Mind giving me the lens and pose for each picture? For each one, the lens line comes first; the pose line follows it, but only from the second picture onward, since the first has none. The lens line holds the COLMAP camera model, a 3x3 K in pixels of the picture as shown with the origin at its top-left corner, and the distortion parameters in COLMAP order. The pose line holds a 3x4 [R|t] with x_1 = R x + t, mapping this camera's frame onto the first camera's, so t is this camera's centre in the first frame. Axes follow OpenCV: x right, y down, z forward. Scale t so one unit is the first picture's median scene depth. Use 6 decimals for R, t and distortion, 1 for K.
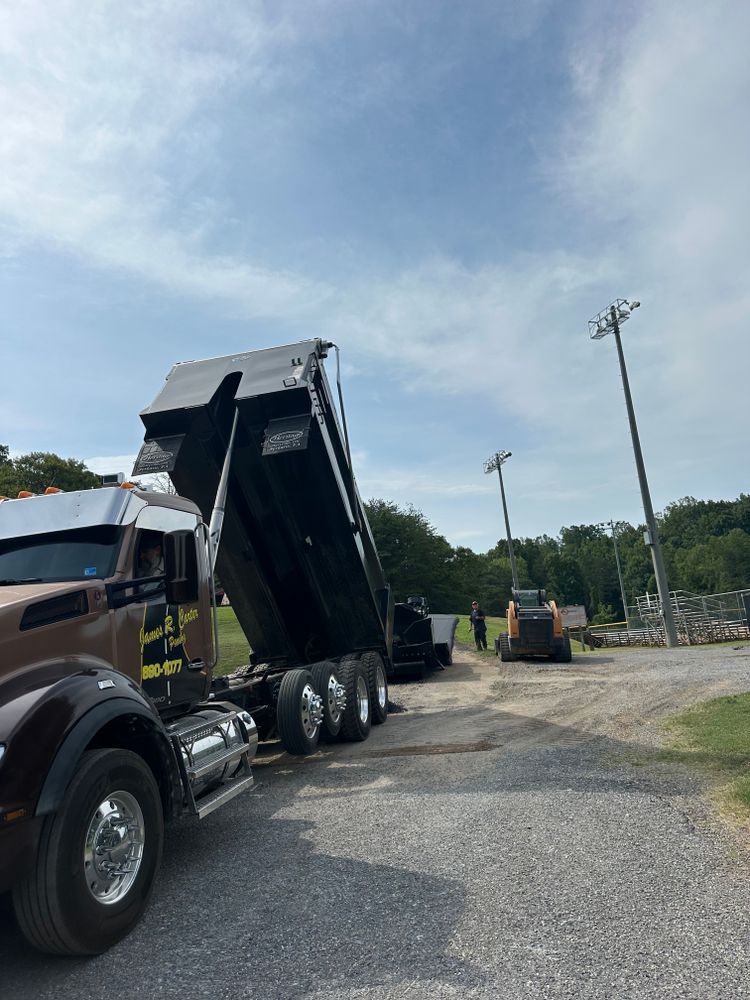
lens RADIAL K [[700.1, 0, 378.9], [0, 700.1, 499.5], [0, 0, 1]] dist [0.028629, 0.001223]
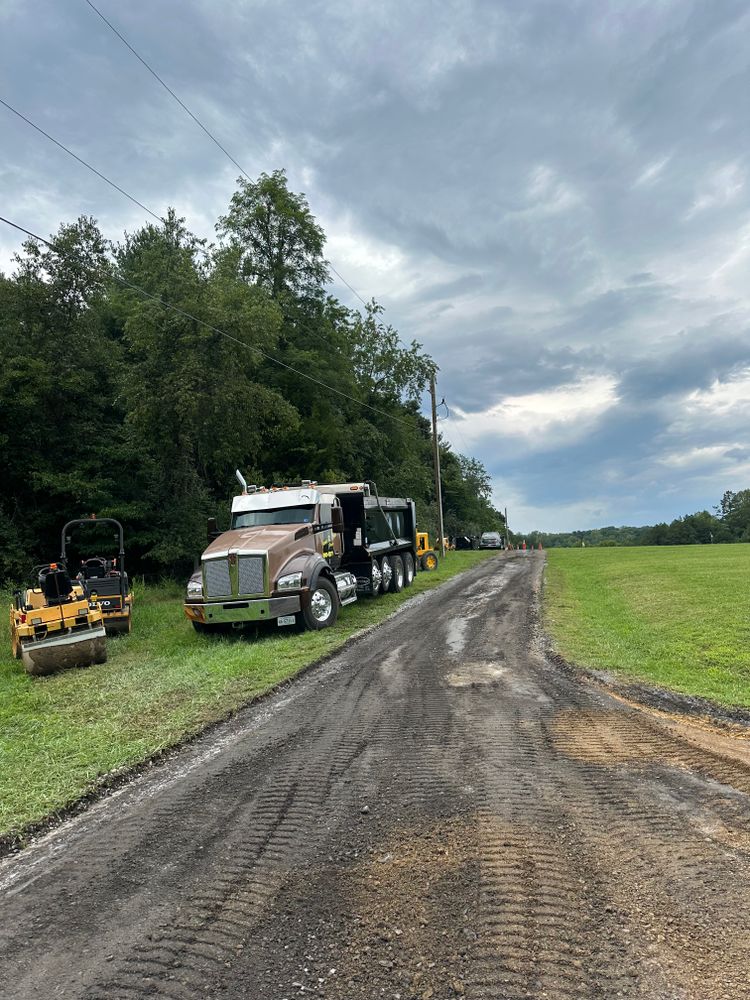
lens RADIAL K [[700.1, 0, 378.9], [0, 700.1, 499.5], [0, 0, 1]] dist [0.028629, 0.001223]
pose [[0.997731, 0.028612, -0.060937, 0.058980], [-0.020569, 0.991465, 0.128740, -0.332429], [0.064100, -0.127195, 0.989804, -1.687710]]
